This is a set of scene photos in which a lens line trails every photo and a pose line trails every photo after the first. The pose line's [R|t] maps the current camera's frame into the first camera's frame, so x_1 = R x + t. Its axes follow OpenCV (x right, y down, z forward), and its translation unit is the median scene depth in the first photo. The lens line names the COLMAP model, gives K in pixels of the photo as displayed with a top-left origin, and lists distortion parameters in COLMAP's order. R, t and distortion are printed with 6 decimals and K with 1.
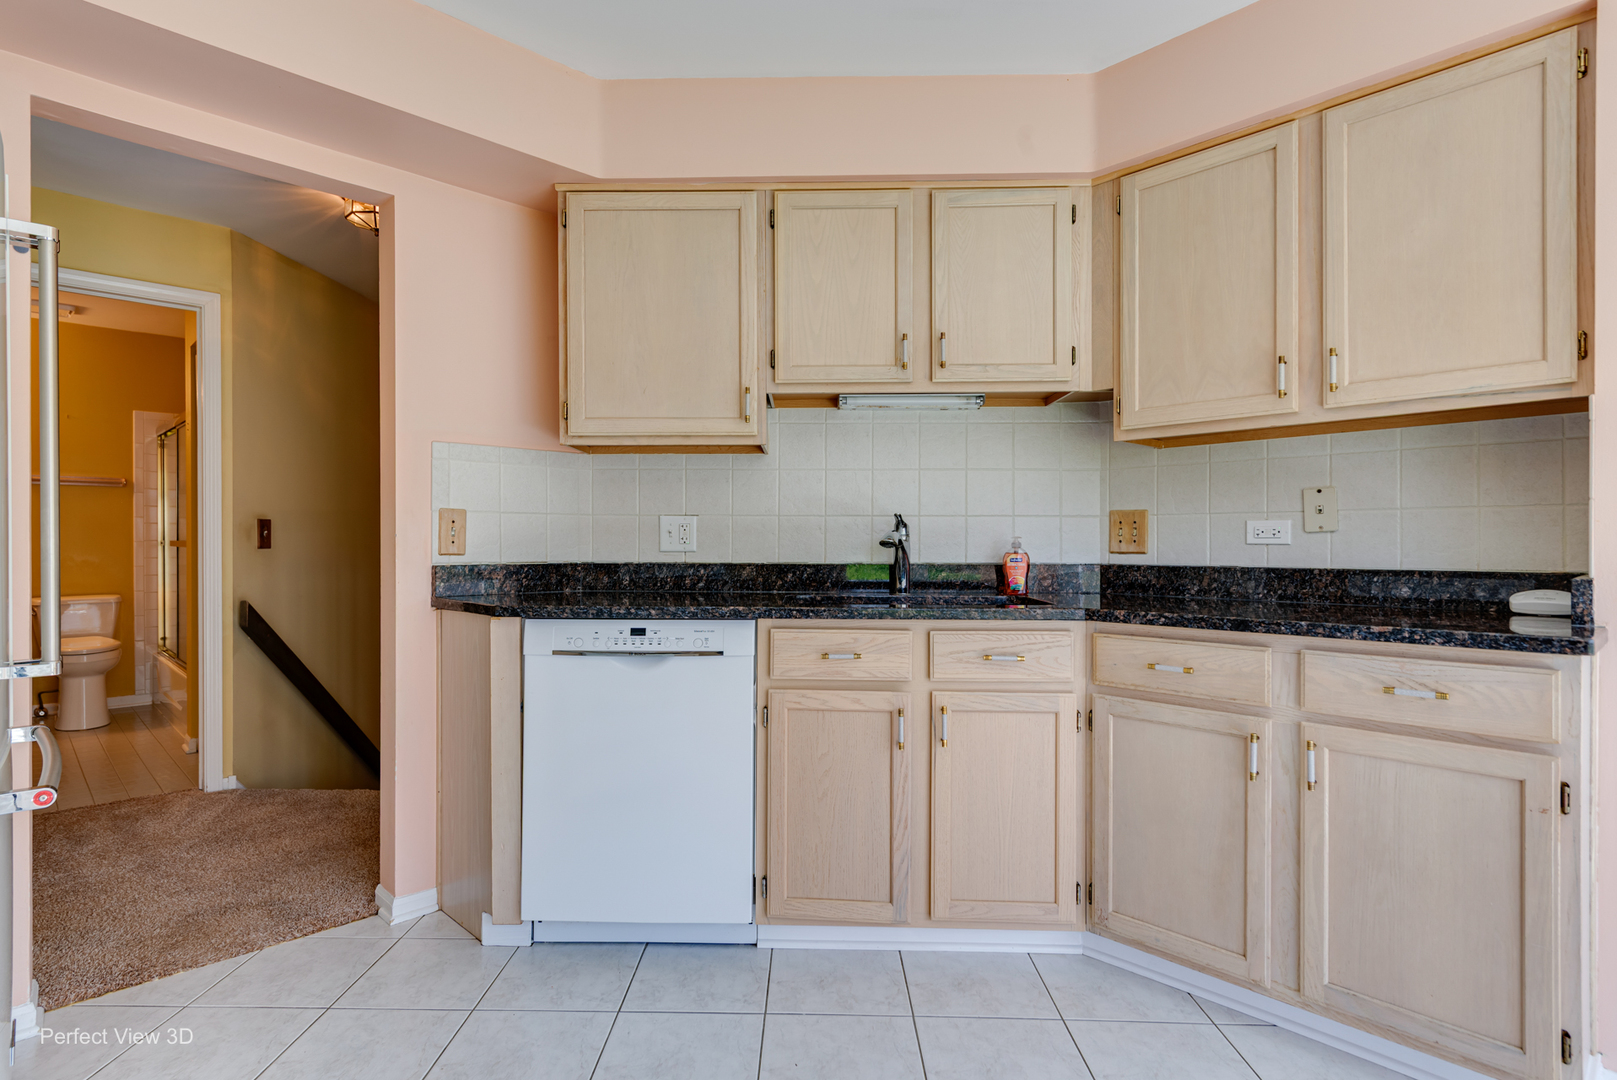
lens RADIAL K [[817.9, 0, 779.6], [0, 817.9, 539.2], [0, 0, 1]] dist [0.036934, -0.020637]
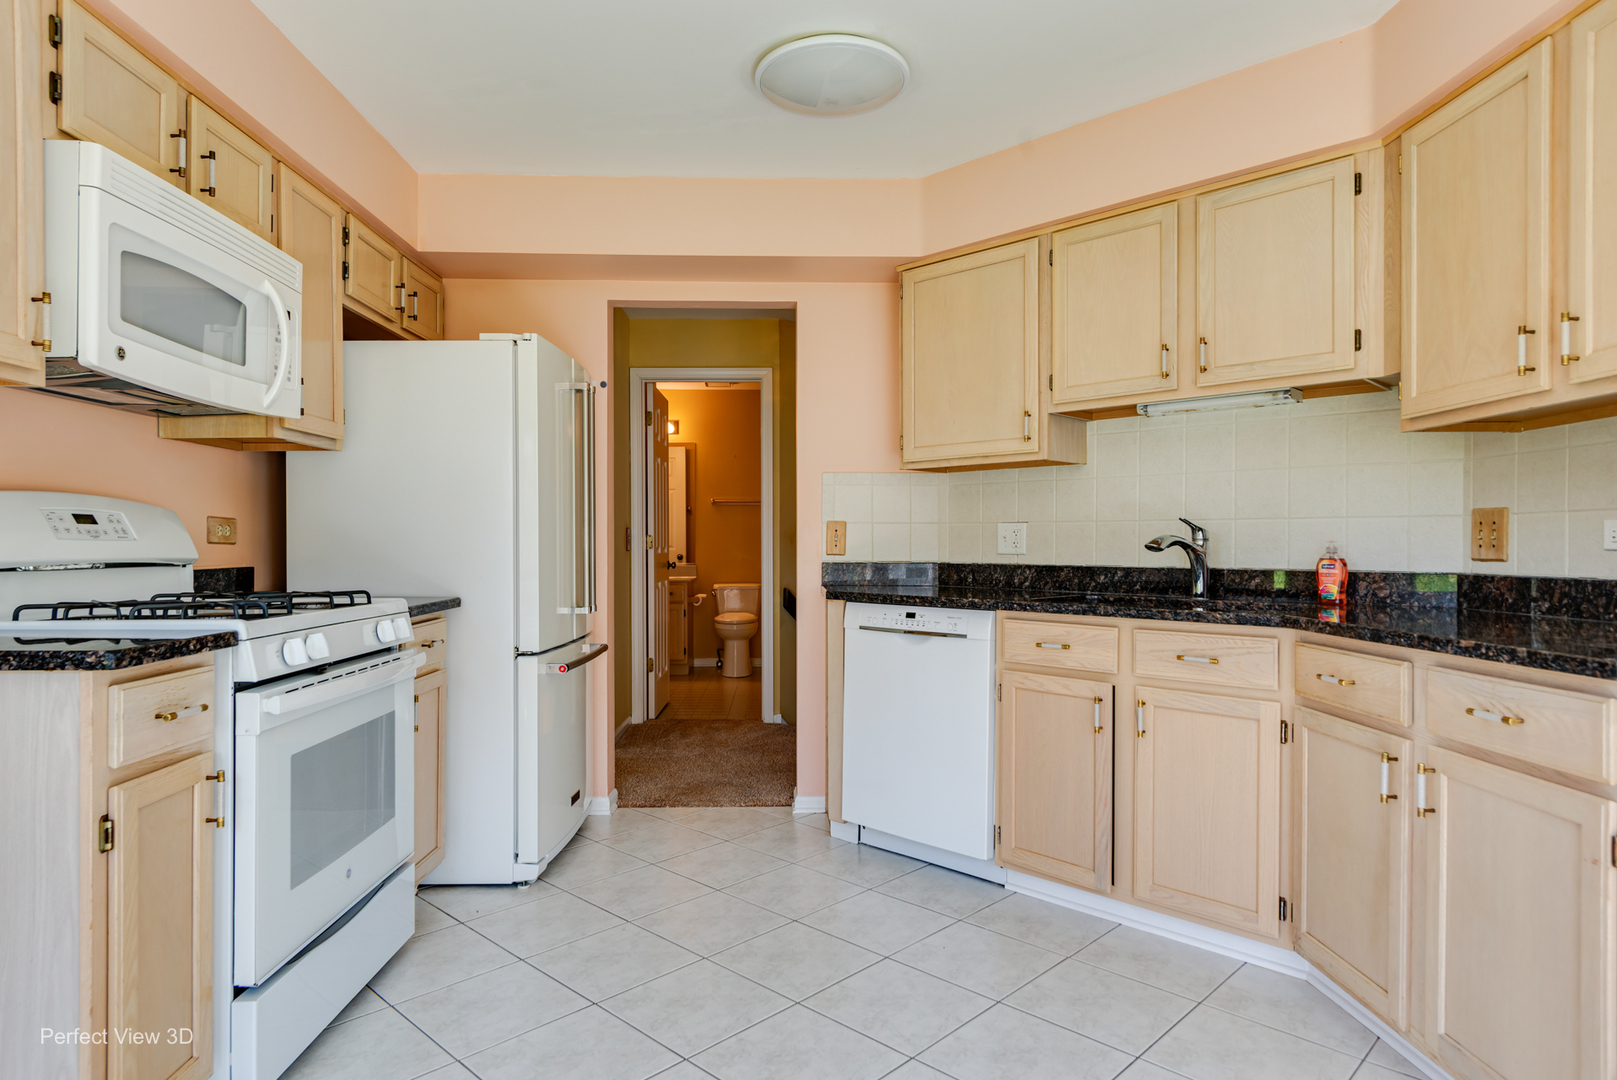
lens RADIAL K [[928.6, 0, 808.5], [0, 928.6, 540.0], [0, 0, 1]] dist [0.035515, -0.001418]
pose [[0.741961, -0.002188, -0.670440, 0.607821], [0.000424, 0.999996, -0.002794, -0.001293], [0.670443, 0.001789, 0.741959, -0.170231]]
